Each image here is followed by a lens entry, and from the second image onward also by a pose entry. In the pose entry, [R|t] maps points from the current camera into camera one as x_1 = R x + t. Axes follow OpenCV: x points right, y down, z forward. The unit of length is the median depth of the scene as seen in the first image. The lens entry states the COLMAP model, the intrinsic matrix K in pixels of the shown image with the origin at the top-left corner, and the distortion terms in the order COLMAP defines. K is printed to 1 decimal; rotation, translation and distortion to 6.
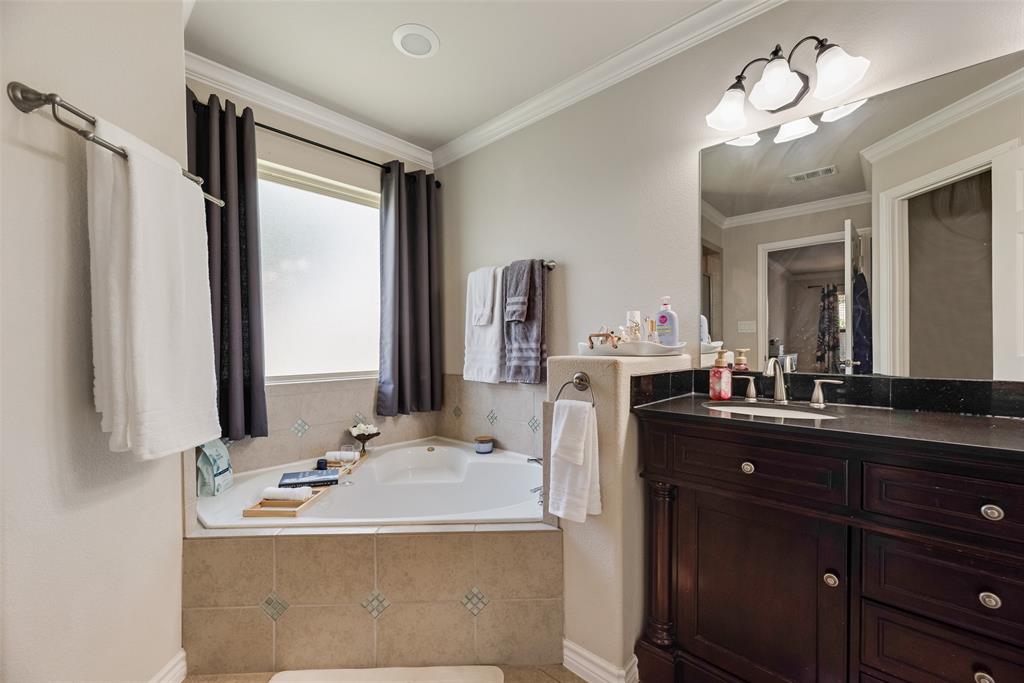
lens RADIAL K [[416.3, 0, 514.5], [0, 416.3, 345.2], [0, 0, 1]] dist [-0.004316, -0.000945]
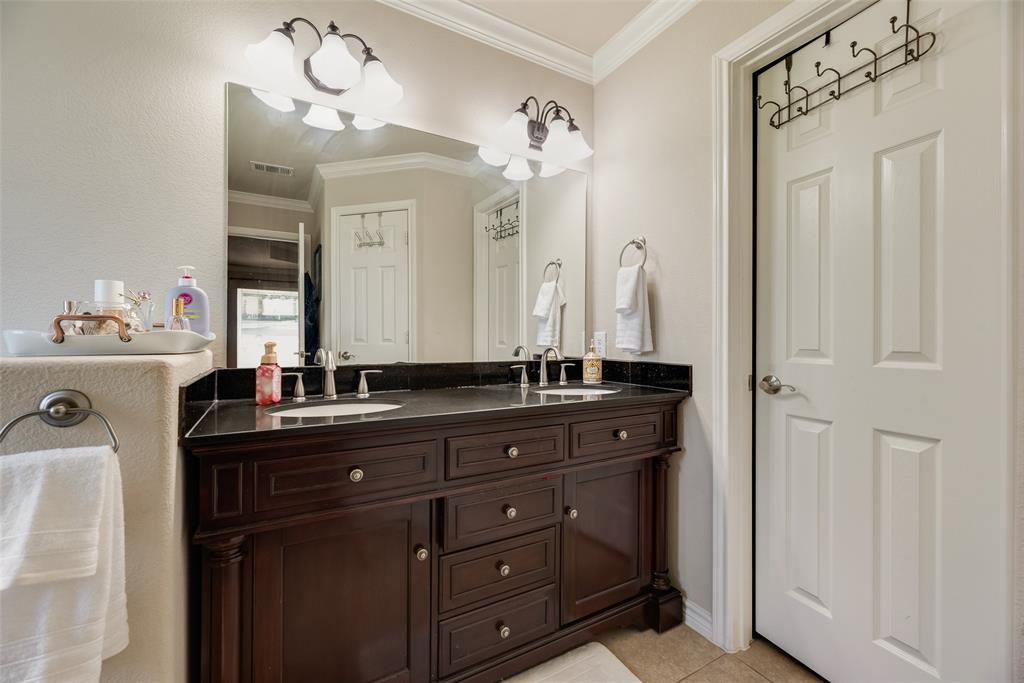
lens RADIAL K [[416.3, 0, 514.0], [0, 416.3, 338.1], [0, 0, 1]] dist [-0.004316, -0.000945]
pose [[0.307743, 0.002054, 0.951467, -0.130285], [0.001362, 0.999996, -0.002599, 0.004675], [-0.951469, 0.002096, 0.307739, 0.300501]]
